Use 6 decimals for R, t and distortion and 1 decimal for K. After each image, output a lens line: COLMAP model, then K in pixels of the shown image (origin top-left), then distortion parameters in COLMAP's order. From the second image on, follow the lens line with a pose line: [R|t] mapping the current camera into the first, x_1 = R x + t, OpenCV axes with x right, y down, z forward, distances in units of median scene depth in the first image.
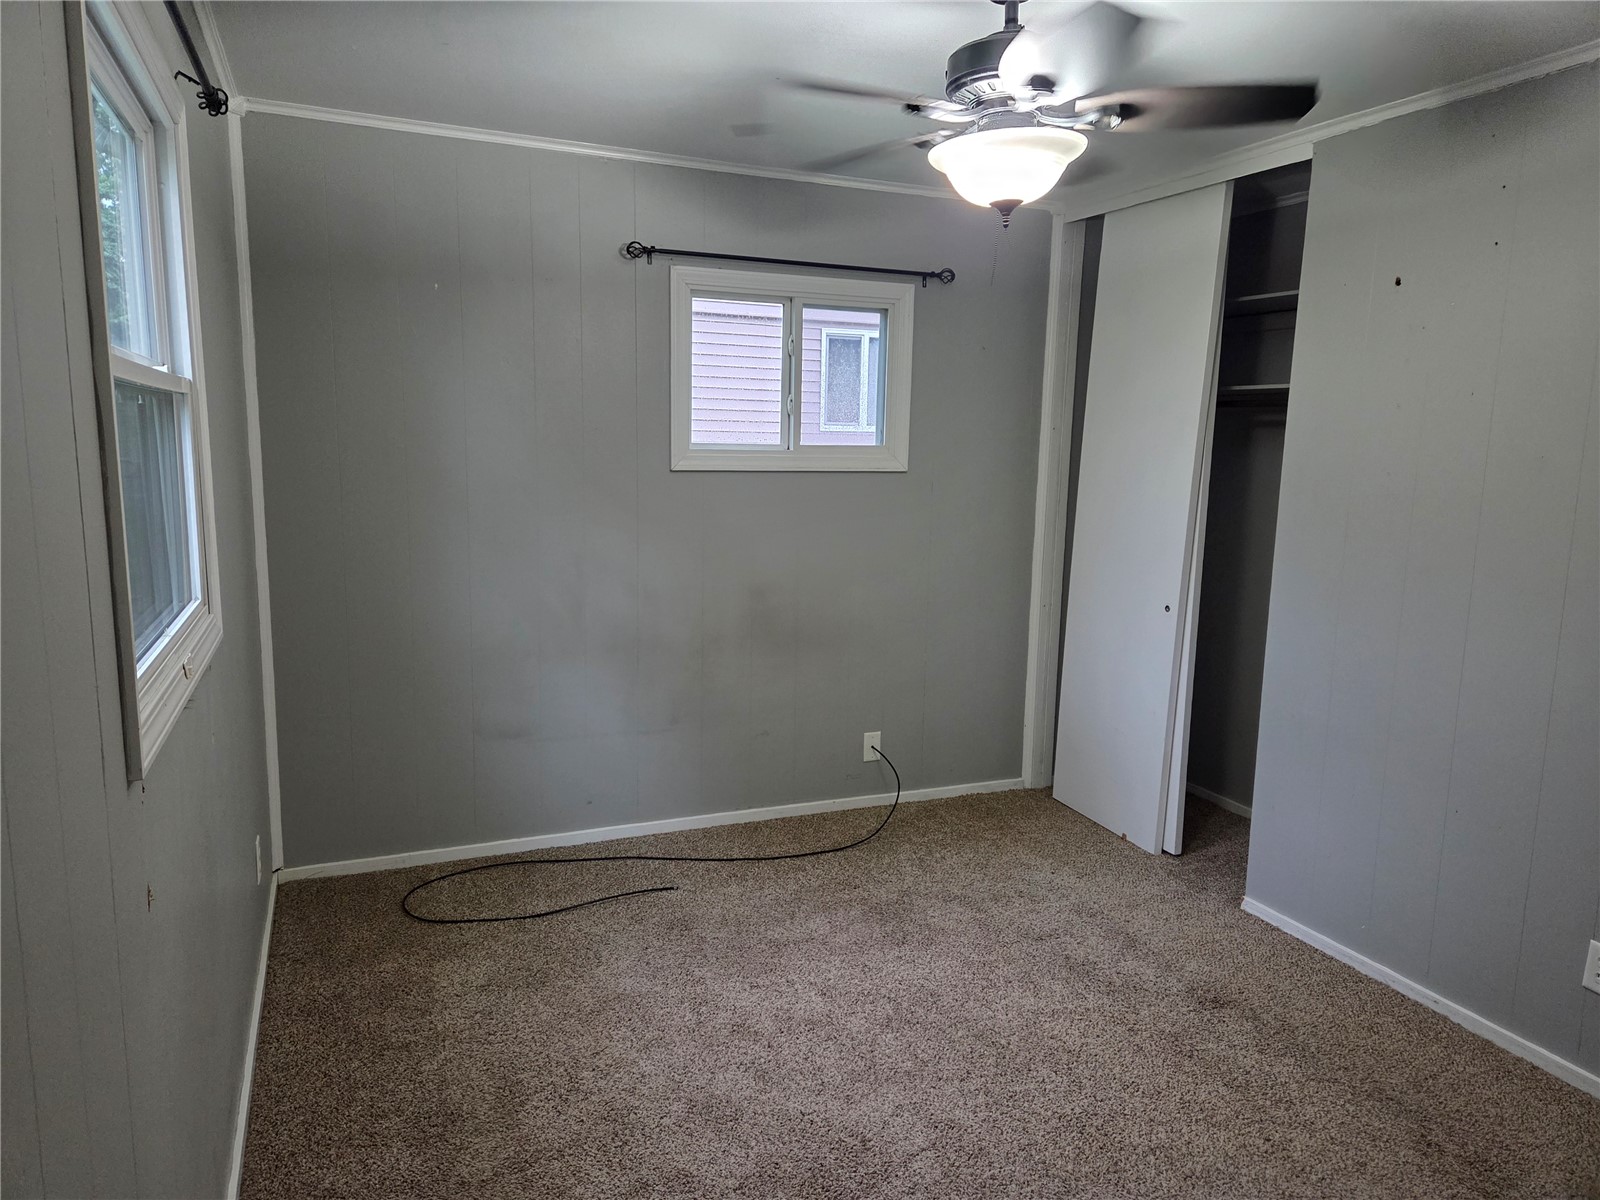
lens RADIAL K [[1070.7, 0, 800.0], [0, 1070.7, 600.0], [0, 0, 1]] dist [0.088442, 0.000889]
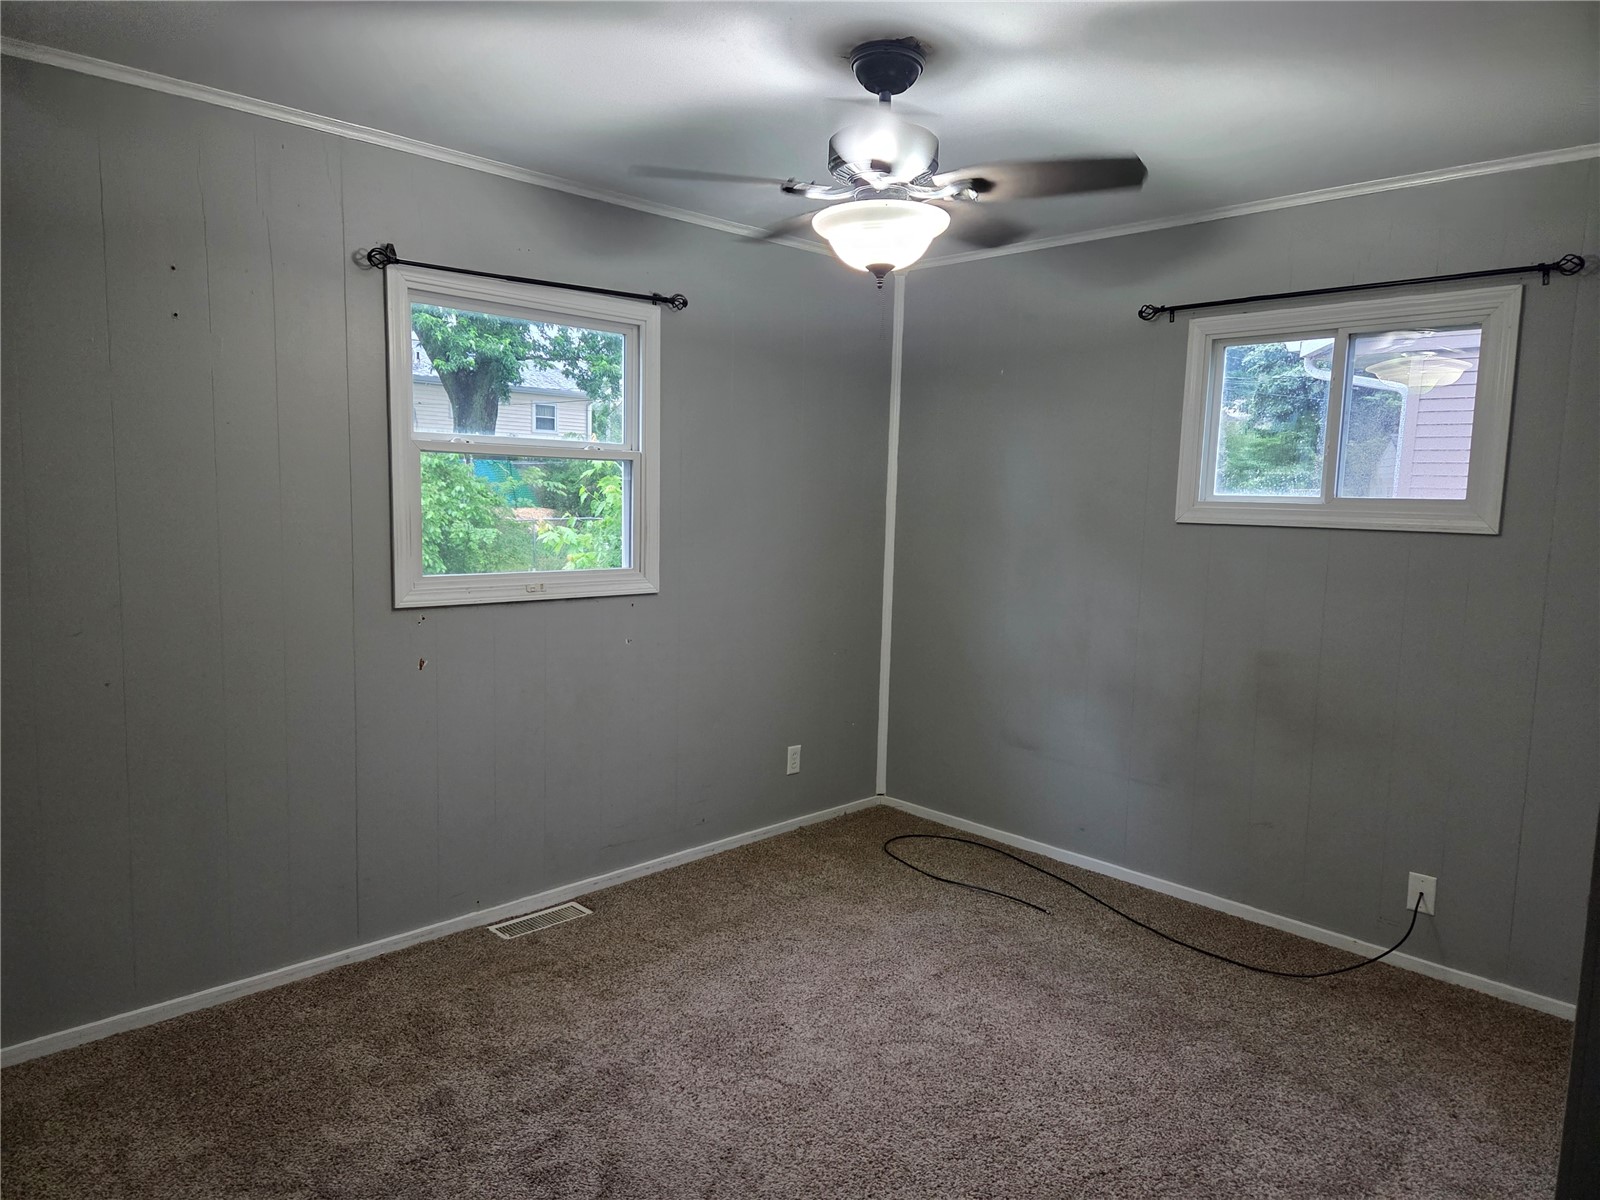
lens RADIAL K [[1094.0, 0, 791.2], [0, 1094.0, 606.5], [0, 0, 1]] dist [0.084656, -0.071760]
pose [[0.357844, 0.093290, -0.929109, 0.724683], [-0.157491, 0.986773, 0.038422, -0.027904], [0.920404, 0.132577, 0.367803, 0.314202]]
